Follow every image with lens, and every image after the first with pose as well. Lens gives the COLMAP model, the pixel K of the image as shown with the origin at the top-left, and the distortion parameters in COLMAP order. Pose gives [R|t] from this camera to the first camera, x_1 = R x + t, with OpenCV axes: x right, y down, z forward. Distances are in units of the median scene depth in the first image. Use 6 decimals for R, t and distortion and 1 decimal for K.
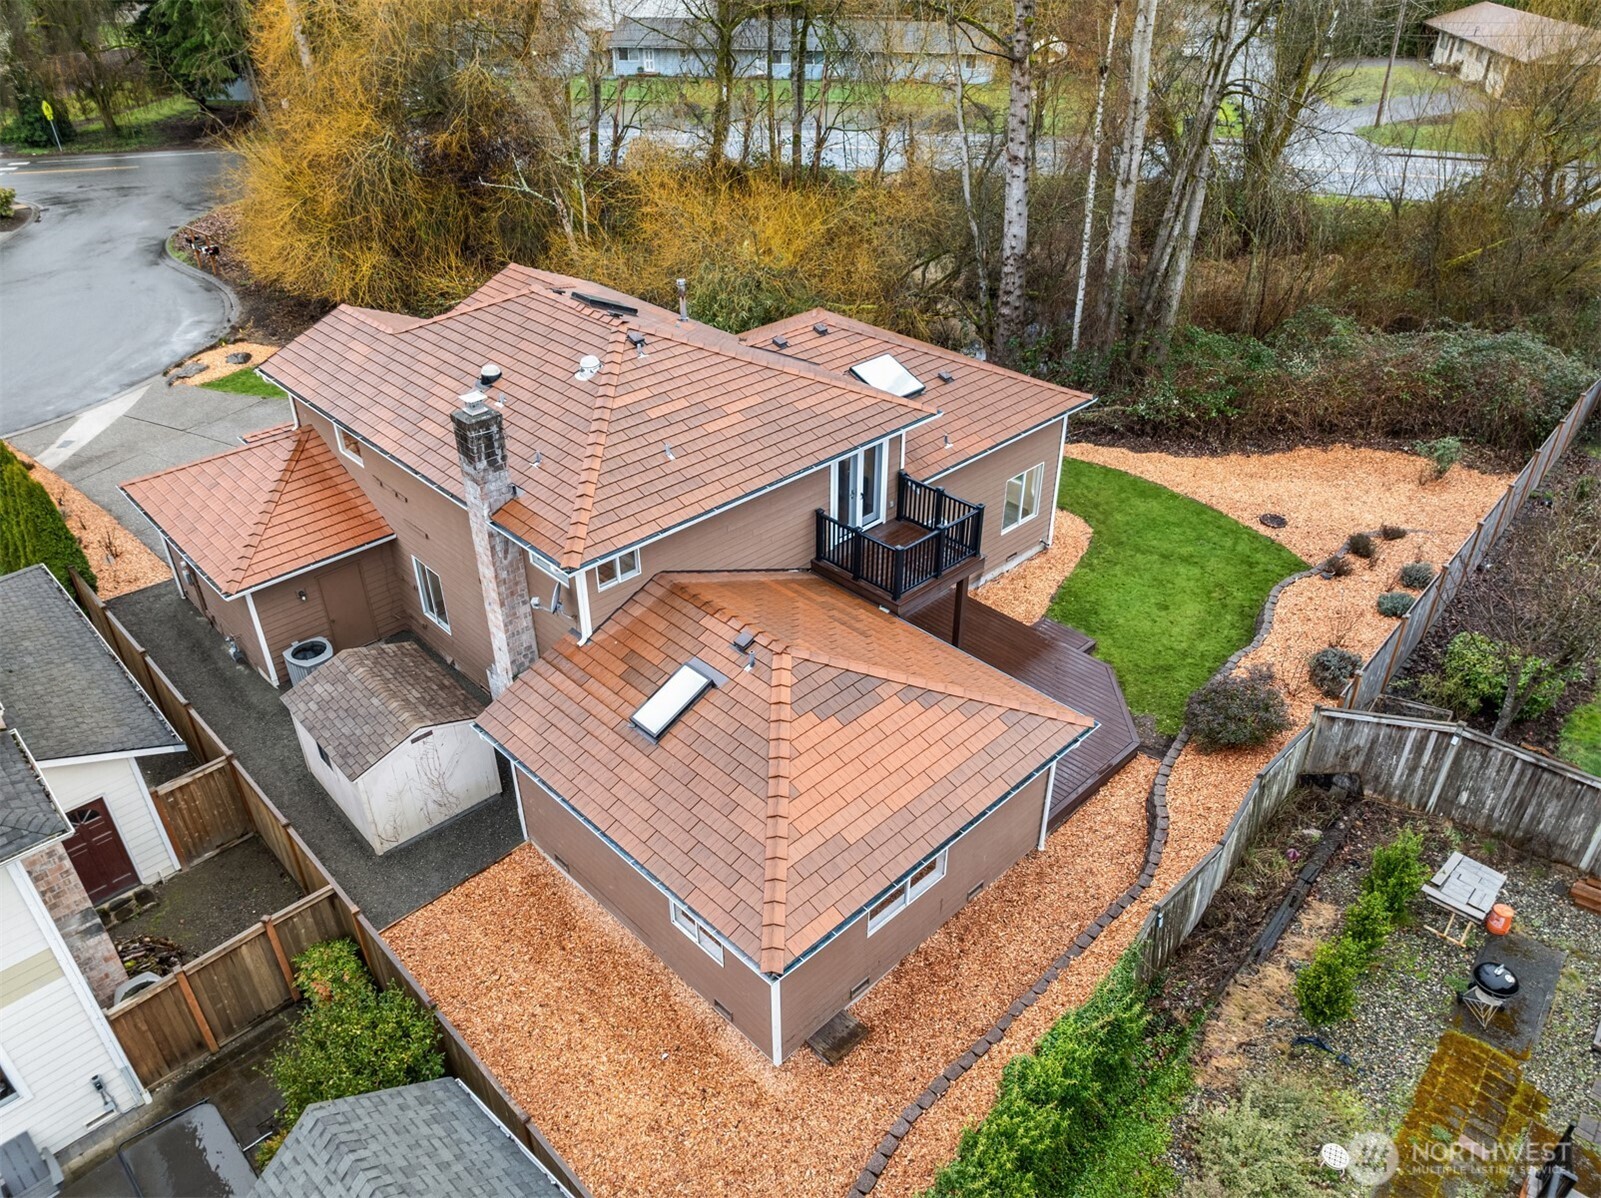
lens RADIAL K [[1121.3, 0, 804.7], [0, 1121.3, 601.8], [0, 0, 1]] dist [-0.027106, 0.001784]
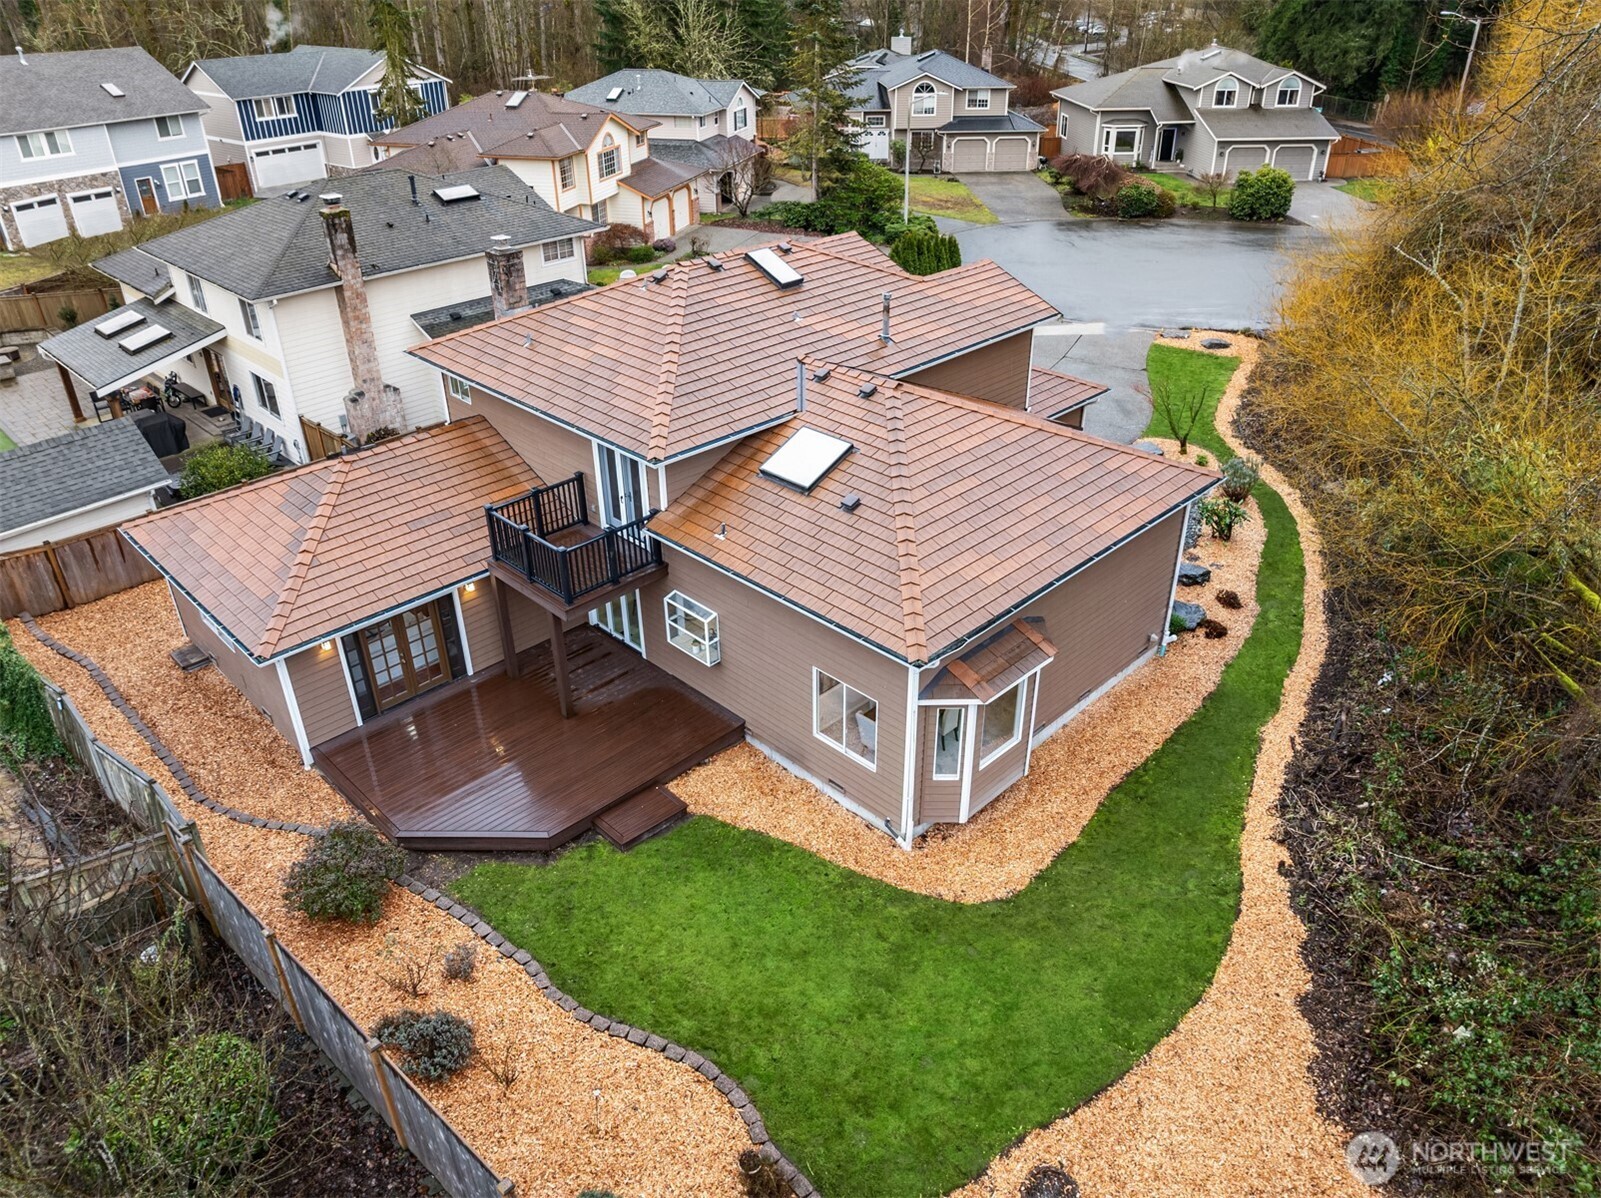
lens RADIAL K [[1121.3, 0, 805.6], [0, 1121.3, 597.3], [0, 0, 1]] dist [-0.027106, 0.001784]
pose [[0.012835, 0.508246, -0.861116, 0.771369], [-0.531265, 0.733045, 0.424738, -0.439293], [0.847109, 0.452029, 0.279422, 0.764091]]
